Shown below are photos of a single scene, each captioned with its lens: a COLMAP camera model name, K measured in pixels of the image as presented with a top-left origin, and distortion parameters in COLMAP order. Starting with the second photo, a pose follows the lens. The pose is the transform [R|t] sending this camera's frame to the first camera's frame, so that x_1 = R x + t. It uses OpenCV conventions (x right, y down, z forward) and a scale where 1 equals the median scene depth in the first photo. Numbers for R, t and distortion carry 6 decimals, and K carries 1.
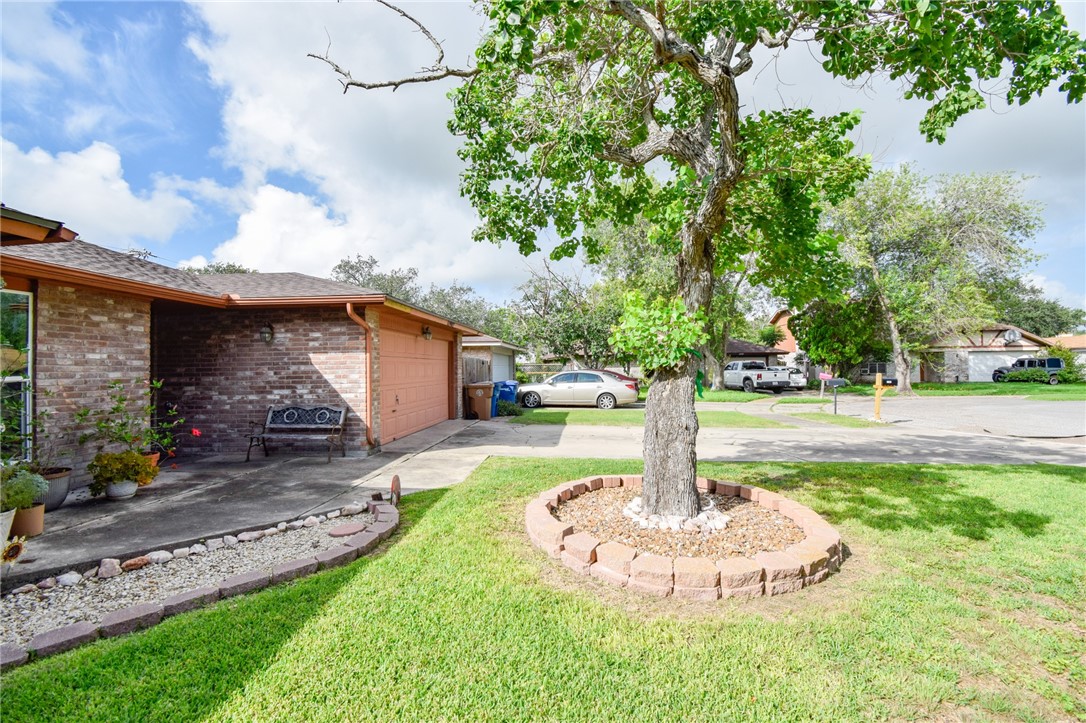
lens RADIAL K [[487.3, 0, 548.4], [0, 487.3, 359.1], [0, 0, 1]] dist [0.011520, -0.019651]
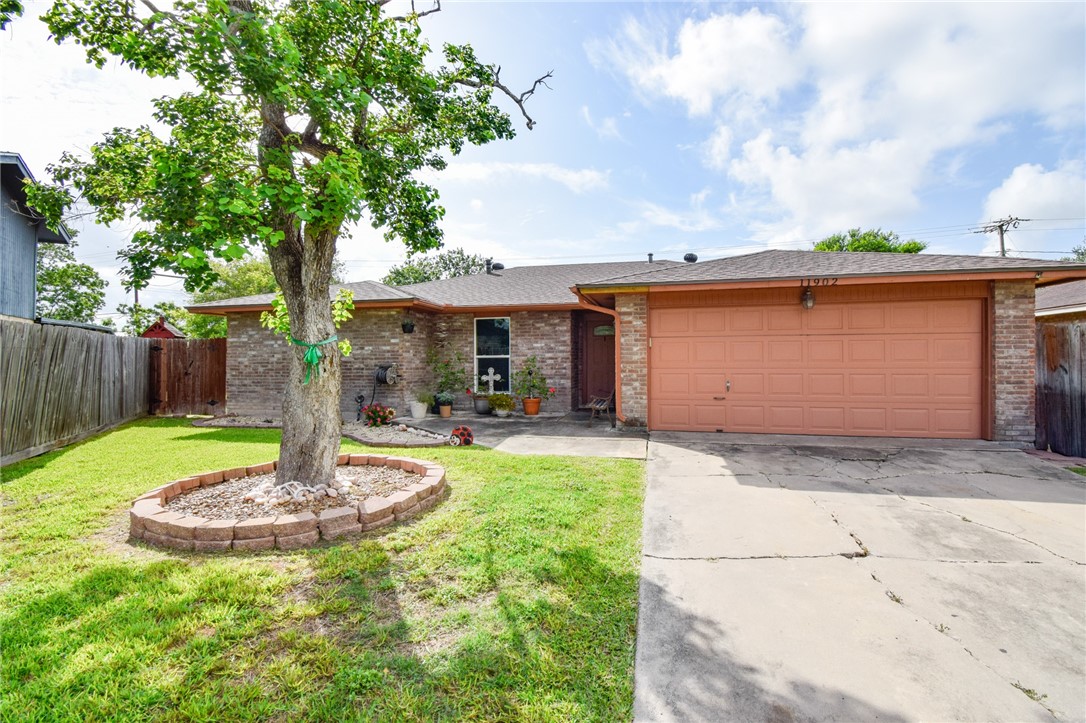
lens RADIAL K [[487.3, 0, 540.2], [0, 487.3, 345.8], [0, 0, 1]] dist [0.011520, -0.019651]
pose [[-0.172033, -0.011709, -0.985022, 0.911460], [0.024892, 0.999558, -0.016229, 0.027469], [0.984777, -0.027312, -0.171665, 1.278830]]
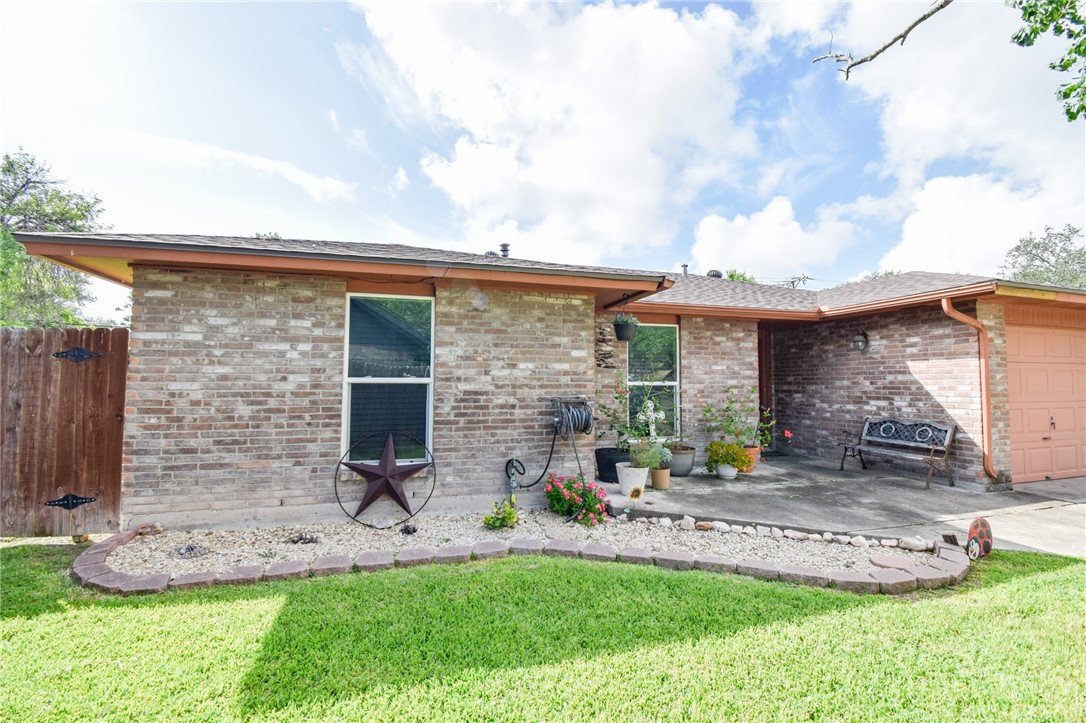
lens RADIAL K [[487.3, 0, 536.1], [0, 487.3, 358.2], [0, 0, 1]] dist [0.011520, -0.019651]
pose [[0.335971, -0.032458, -0.941313, 0.146110], [0.008489, 0.999470, -0.031434, 0.005976], [0.941834, 0.002570, 0.336069, 0.081241]]
